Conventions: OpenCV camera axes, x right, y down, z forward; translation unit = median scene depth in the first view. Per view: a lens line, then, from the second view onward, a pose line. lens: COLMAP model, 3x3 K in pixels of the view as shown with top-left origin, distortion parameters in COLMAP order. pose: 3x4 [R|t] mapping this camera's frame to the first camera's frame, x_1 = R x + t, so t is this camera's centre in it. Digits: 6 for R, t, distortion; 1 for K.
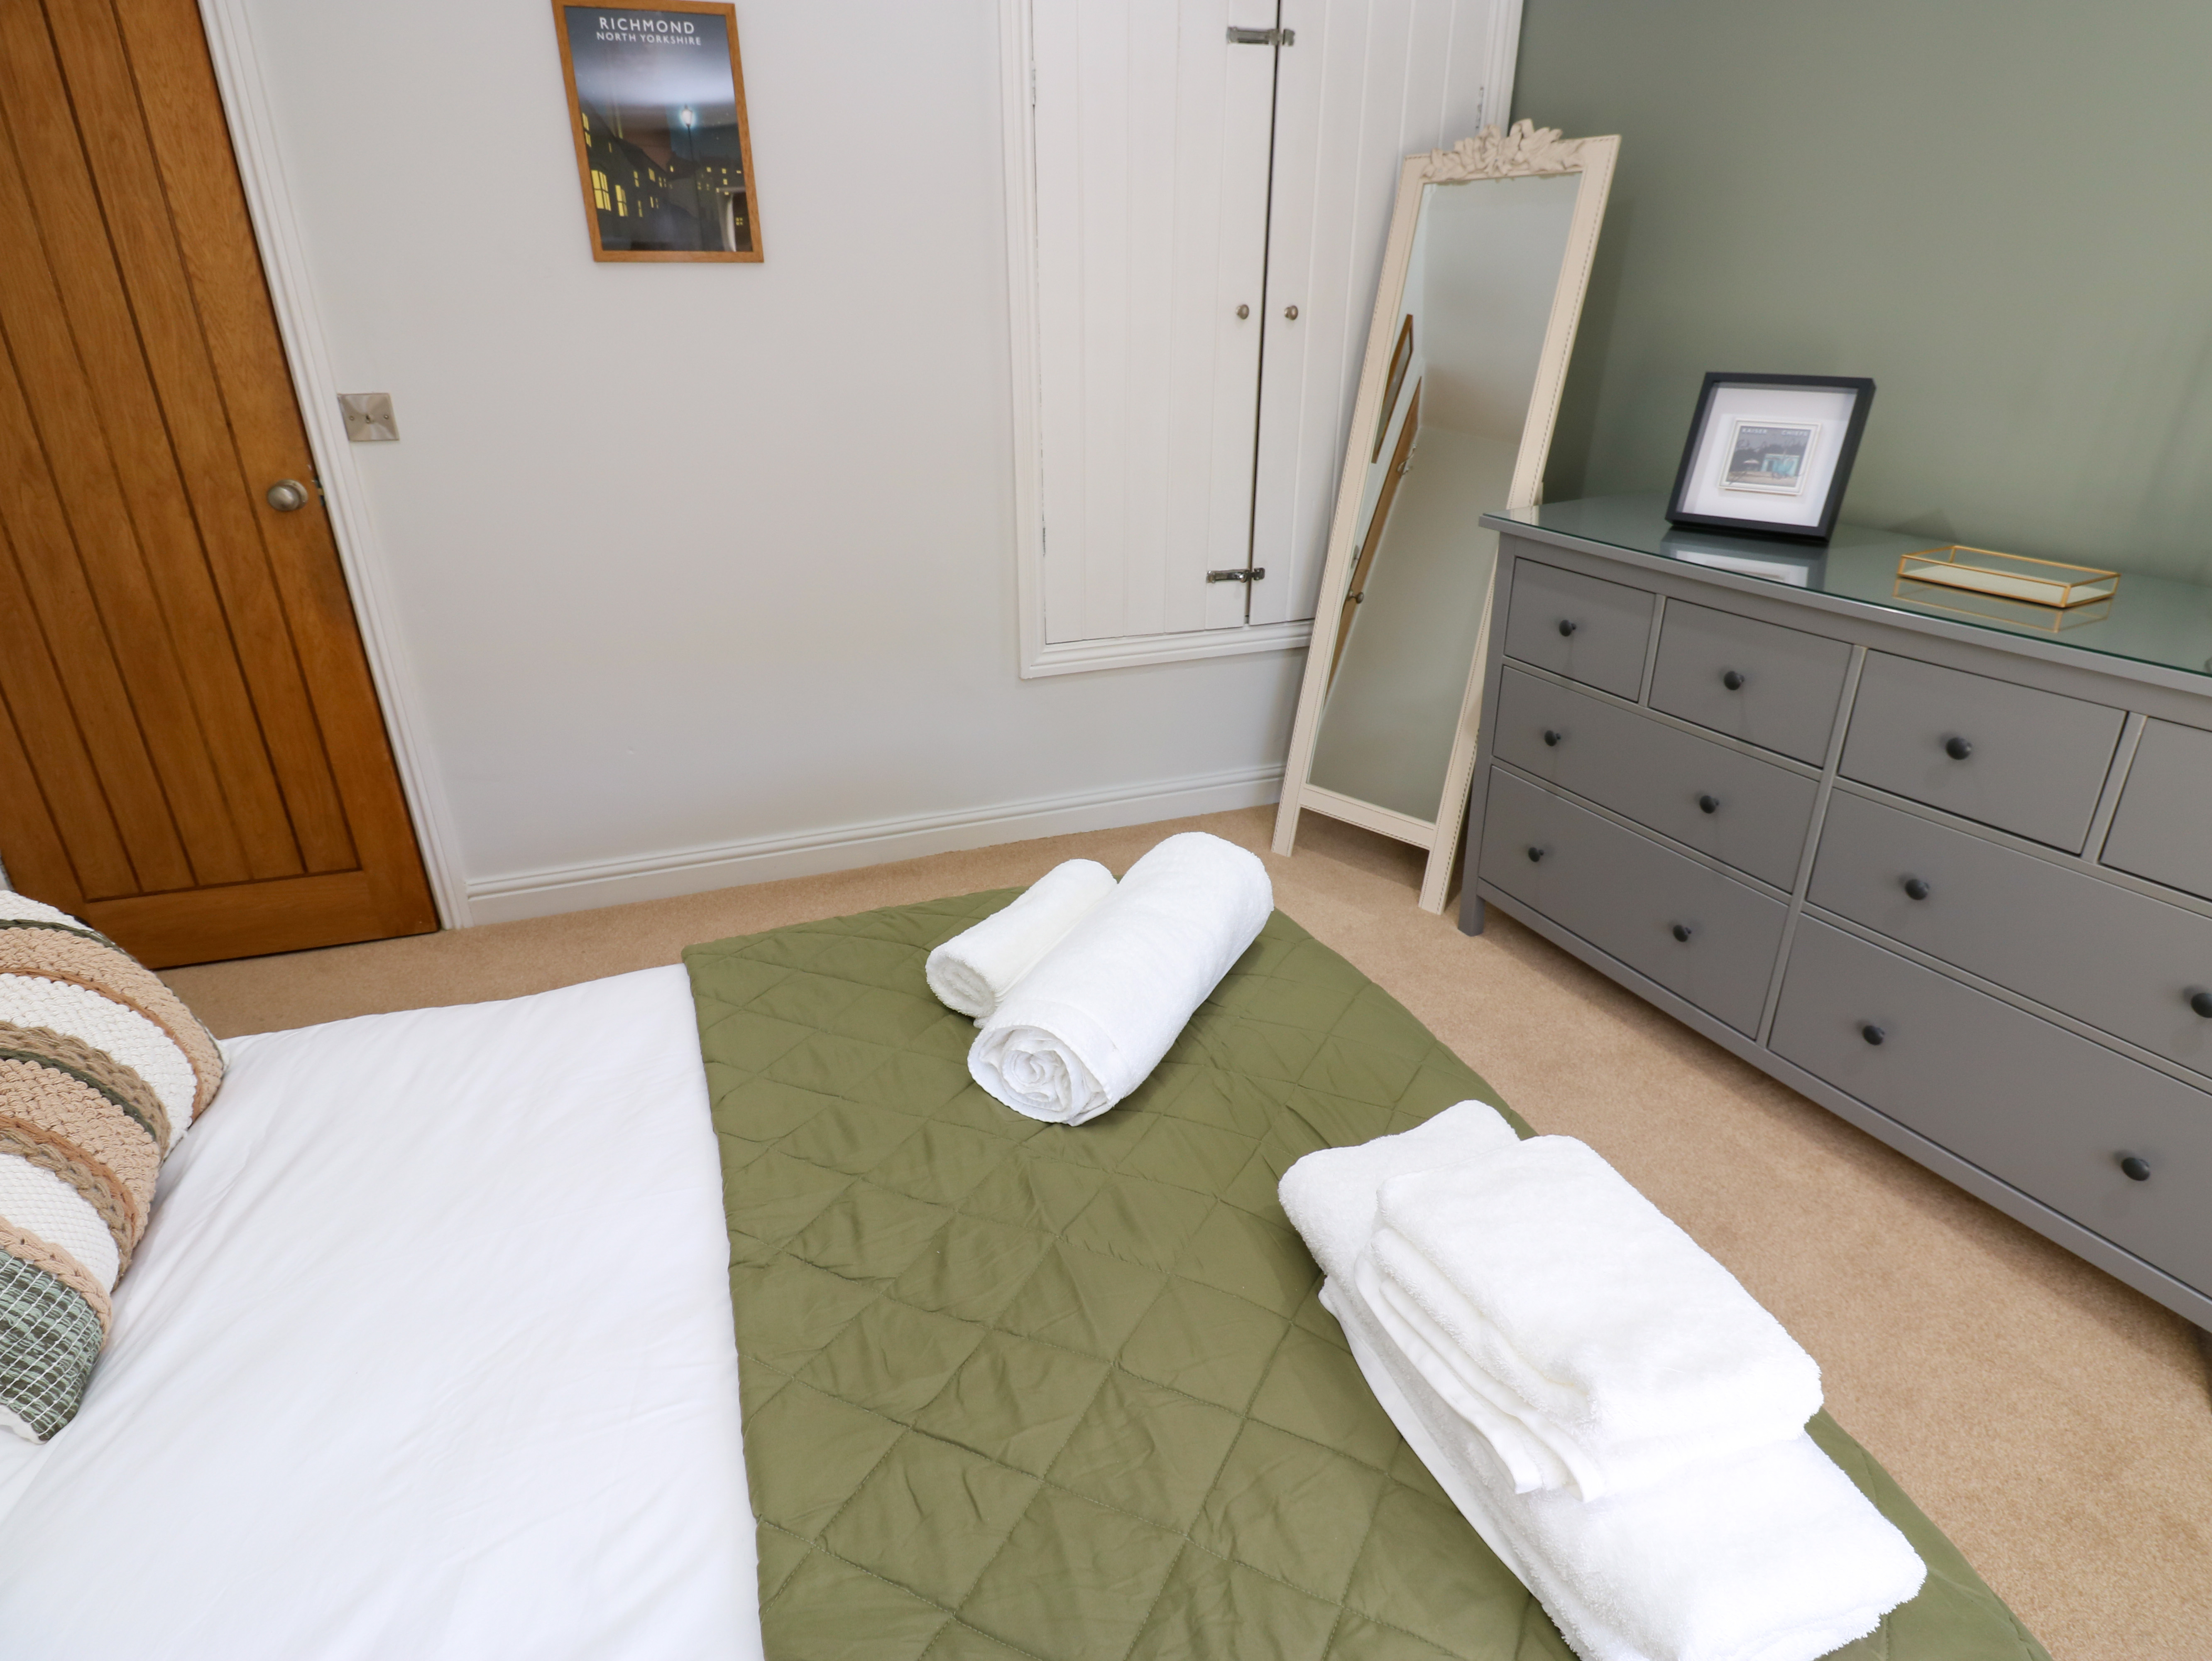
lens RADIAL K [[1161.6, 0, 1124.6], [0, 1161.6, 815.0], [0, 0, 1]] dist [-0.000155, -0.015232]
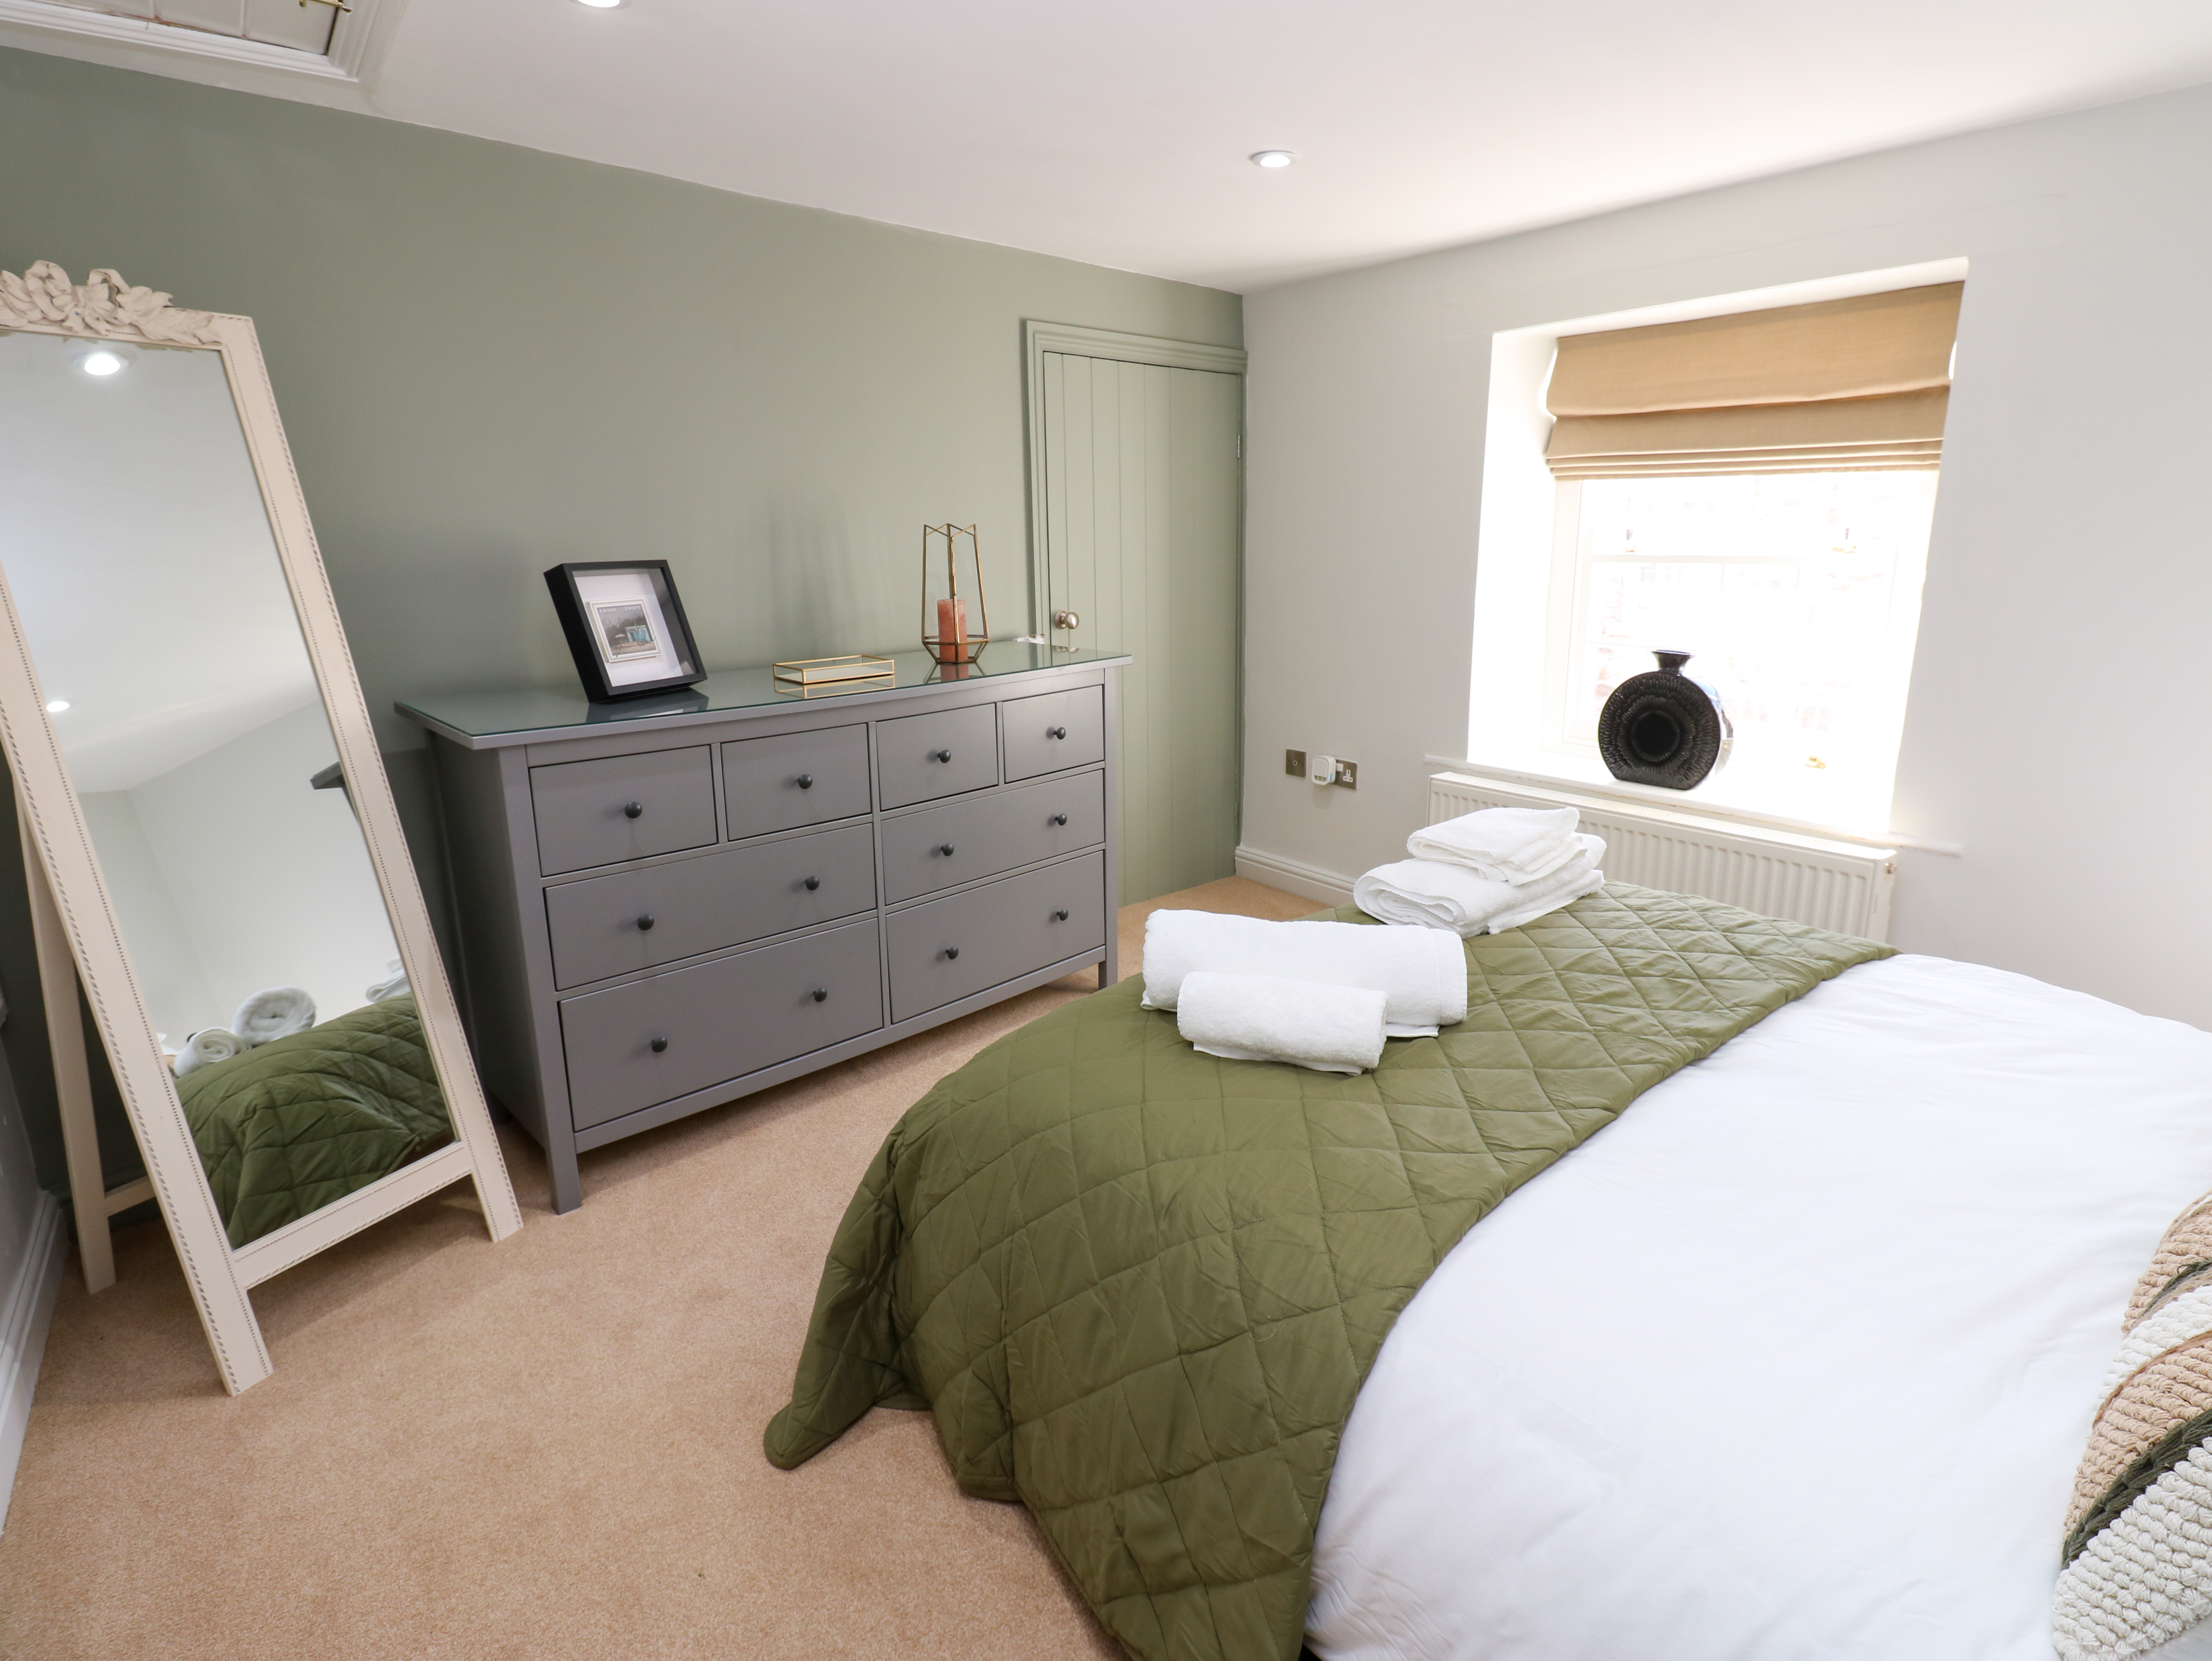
lens RADIAL K [[1161.6, 0, 1124.6], [0, 1161.6, 815.0], [0, 0, 1]] dist [-0.000155, -0.015232]
pose [[-0.307866, -0.212315, 0.927438, -0.658551], [0.403559, 0.853611, 0.329377, -0.310046], [-0.861602, 0.475680, -0.177116, 0.807565]]
